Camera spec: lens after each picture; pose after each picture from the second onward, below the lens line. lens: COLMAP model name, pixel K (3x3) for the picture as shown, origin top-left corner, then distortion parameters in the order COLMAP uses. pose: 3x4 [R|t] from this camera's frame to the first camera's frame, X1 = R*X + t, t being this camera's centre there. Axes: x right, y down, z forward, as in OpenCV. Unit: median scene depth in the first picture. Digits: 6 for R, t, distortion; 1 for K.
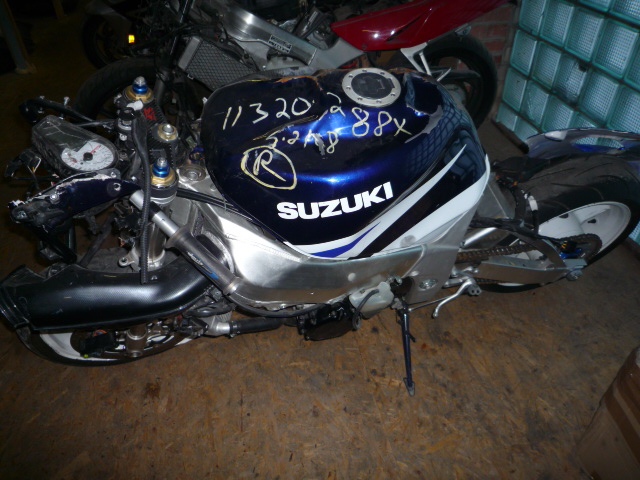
lens RADIAL K [[468.8, 0, 318.6], [0, 468.8, 243.0], [0, 0, 1]] dist [-0.012383, -0.008879]
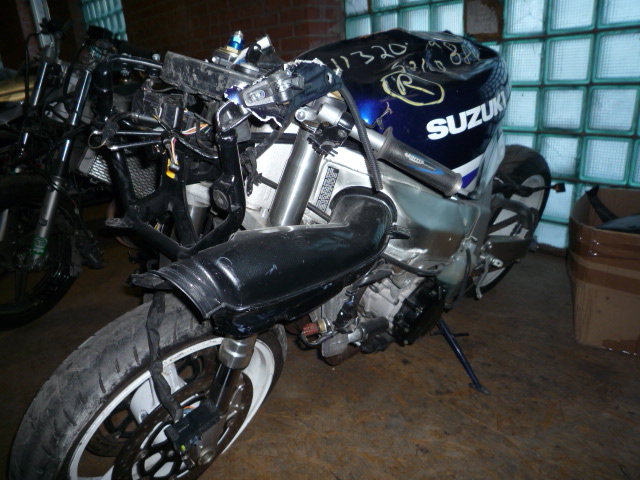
lens RADIAL K [[468.8, 0, 319.9], [0, 468.8, 242.1], [0, 0, 1]] dist [-0.012383, -0.008879]
pose [[0.868424, -0.224554, 0.442059, -0.758340], [0.362850, 0.895430, -0.257963, 0.301534], [-0.337906, 0.384422, 0.859092, 0.346202]]
